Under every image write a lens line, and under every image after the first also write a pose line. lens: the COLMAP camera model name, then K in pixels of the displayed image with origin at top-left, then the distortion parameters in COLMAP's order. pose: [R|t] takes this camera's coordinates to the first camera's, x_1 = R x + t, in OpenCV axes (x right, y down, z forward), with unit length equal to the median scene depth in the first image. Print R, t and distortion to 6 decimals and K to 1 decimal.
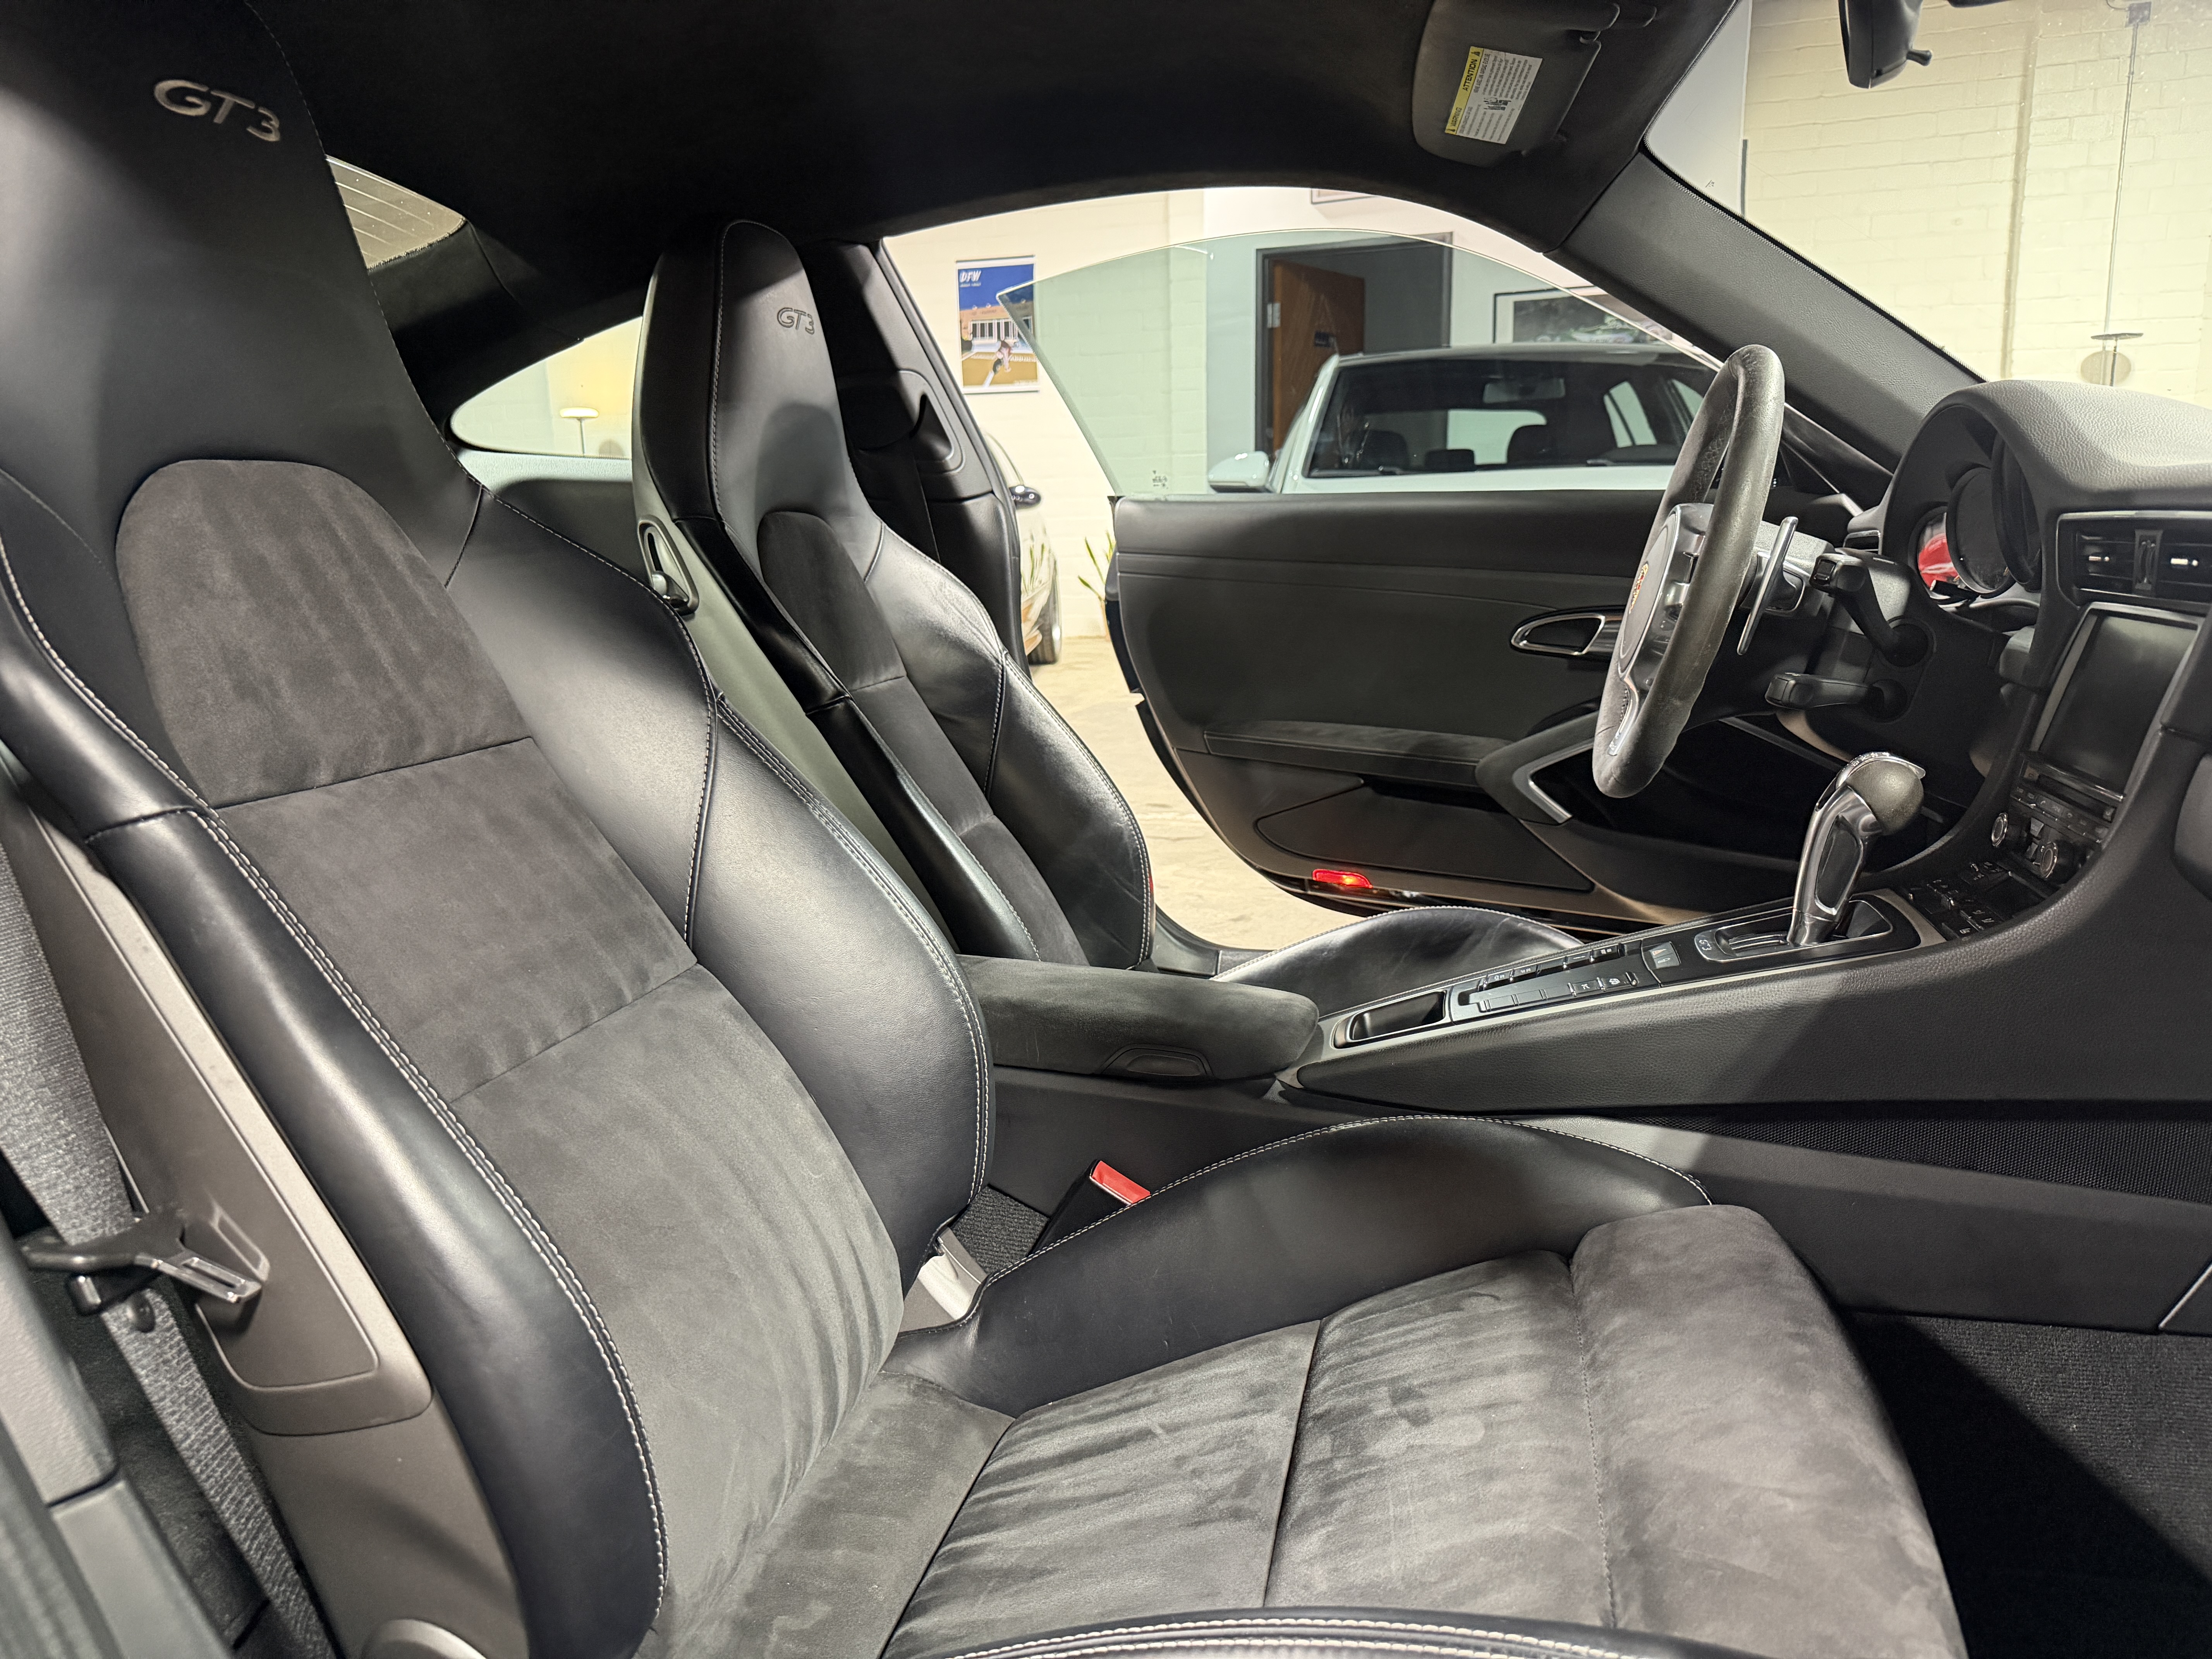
lens RADIAL K [[1579.0, 0, 1098.3], [0, 1579.0, 862.1], [0, 0, 1]] dist [-0.007471, -0.007861]
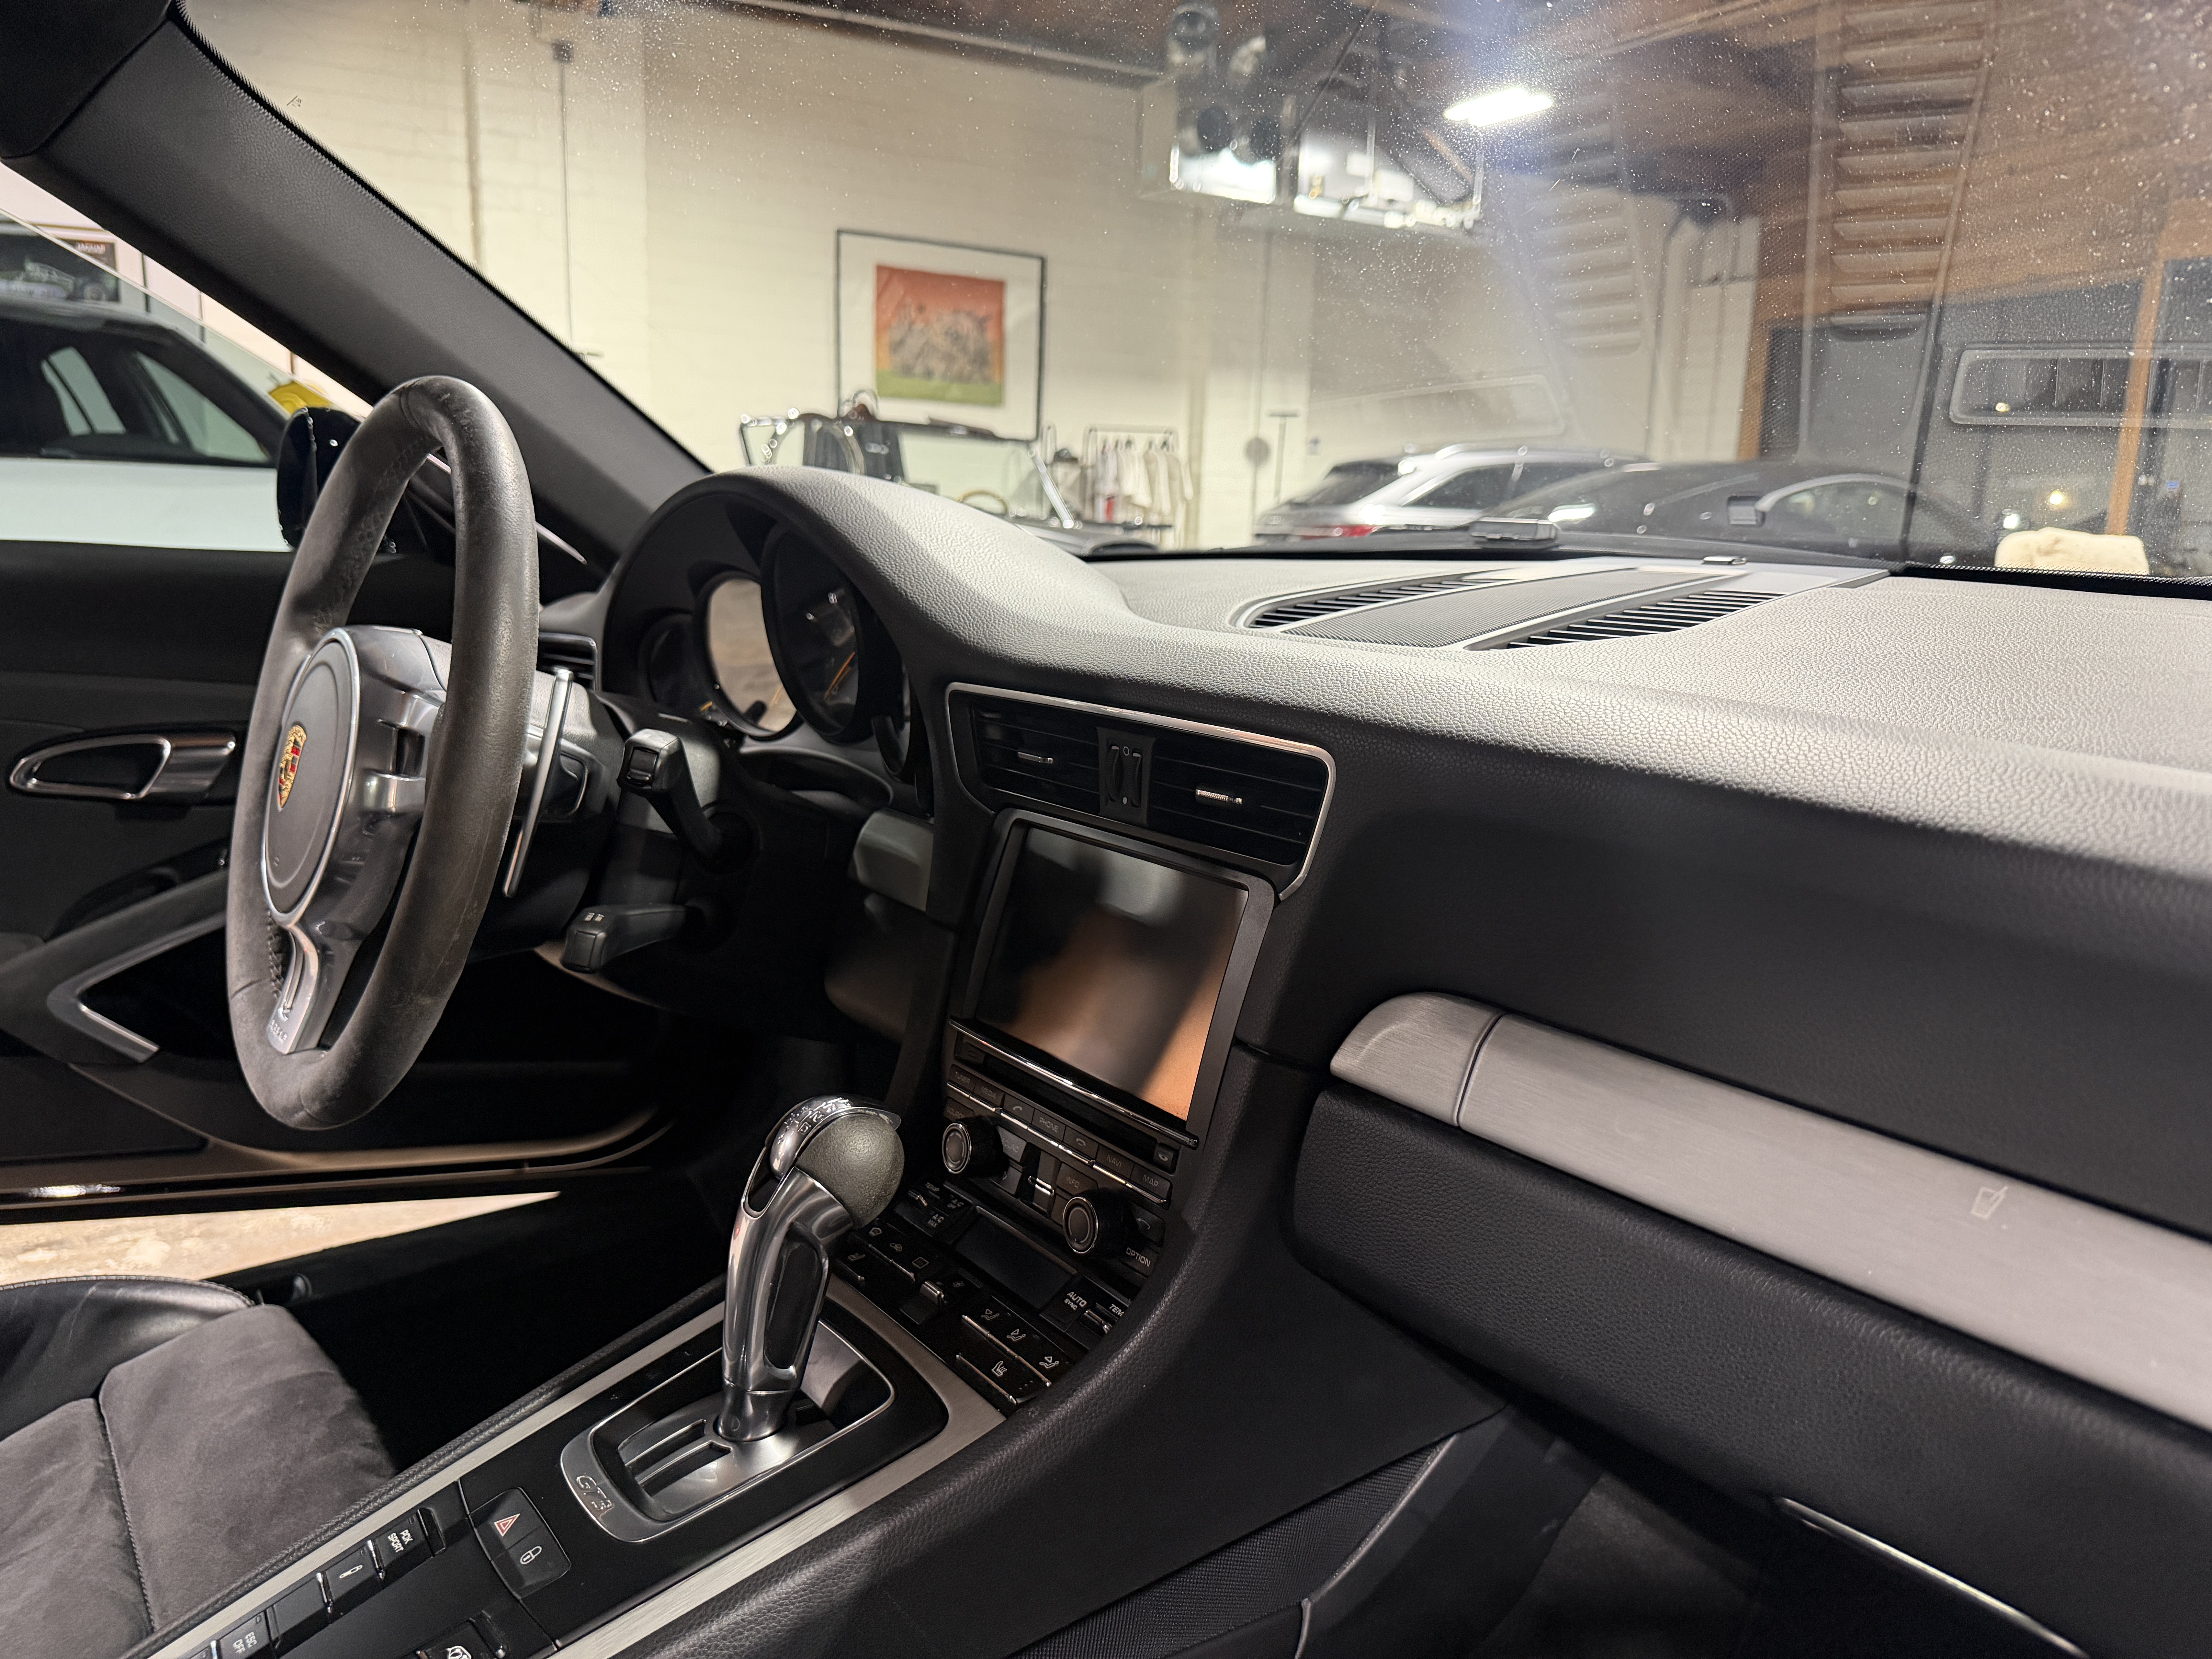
lens RADIAL K [[1579.0, 0, 1098.3], [0, 1579.0, 862.1], [0, 0, 1]] dist [-0.007471, -0.007861]
pose [[0.630476, -0.120323, 0.766826, 0.083487], [0.113794, 0.991566, 0.062027, -0.151621], [-0.767822, 0.048154, 0.638850, 0.425541]]
